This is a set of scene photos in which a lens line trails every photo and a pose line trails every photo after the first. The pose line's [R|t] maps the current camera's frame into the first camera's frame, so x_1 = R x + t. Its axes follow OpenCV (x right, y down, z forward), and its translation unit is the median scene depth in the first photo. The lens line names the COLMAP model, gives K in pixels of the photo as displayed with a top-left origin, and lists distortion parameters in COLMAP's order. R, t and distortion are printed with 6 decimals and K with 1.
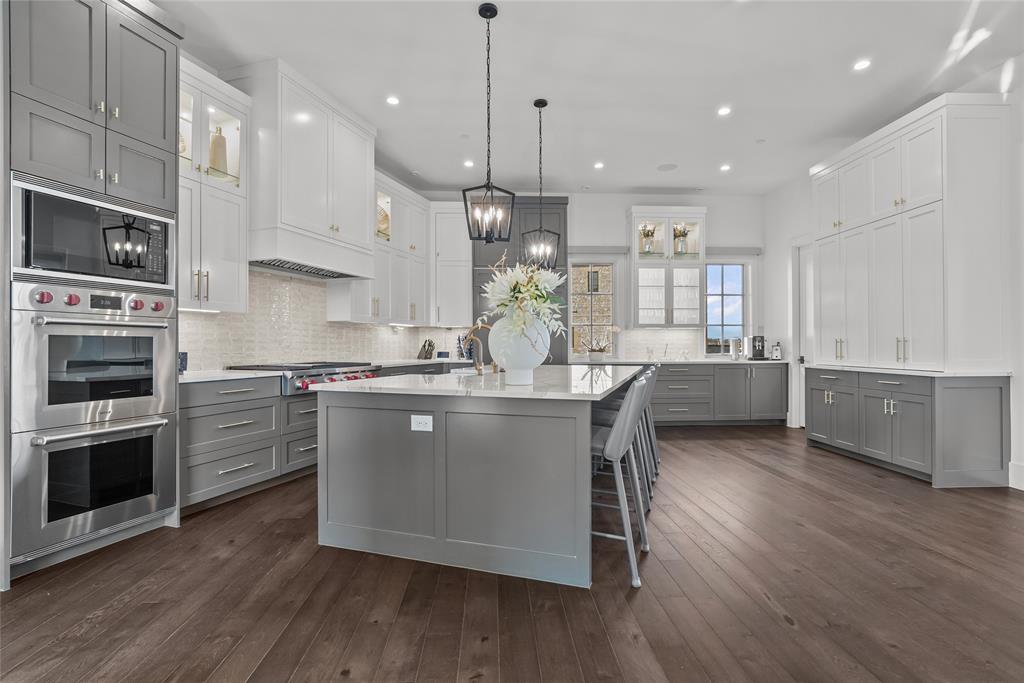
lens RADIAL K [[481.3, 0, 514.0], [0, 481.3, 344.7], [0, 0, 1]] dist [-0.009451, 0.004181]
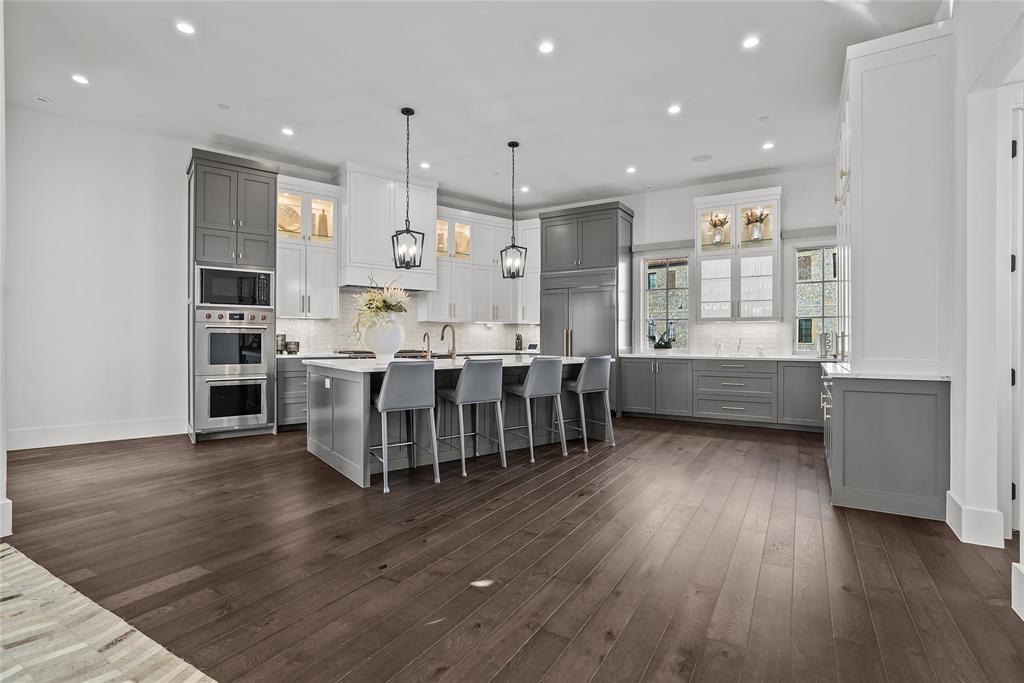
lens RADIAL K [[481.3, 0, 515.2], [0, 481.3, 340.8], [0, 0, 1]] dist [-0.009451, 0.004181]
pose [[0.835142, 0.006962, -0.549991, 0.661949], [-0.004328, 0.999972, 0.006085, -0.001472], [0.550018, -0.002701, 0.835148, -0.033642]]
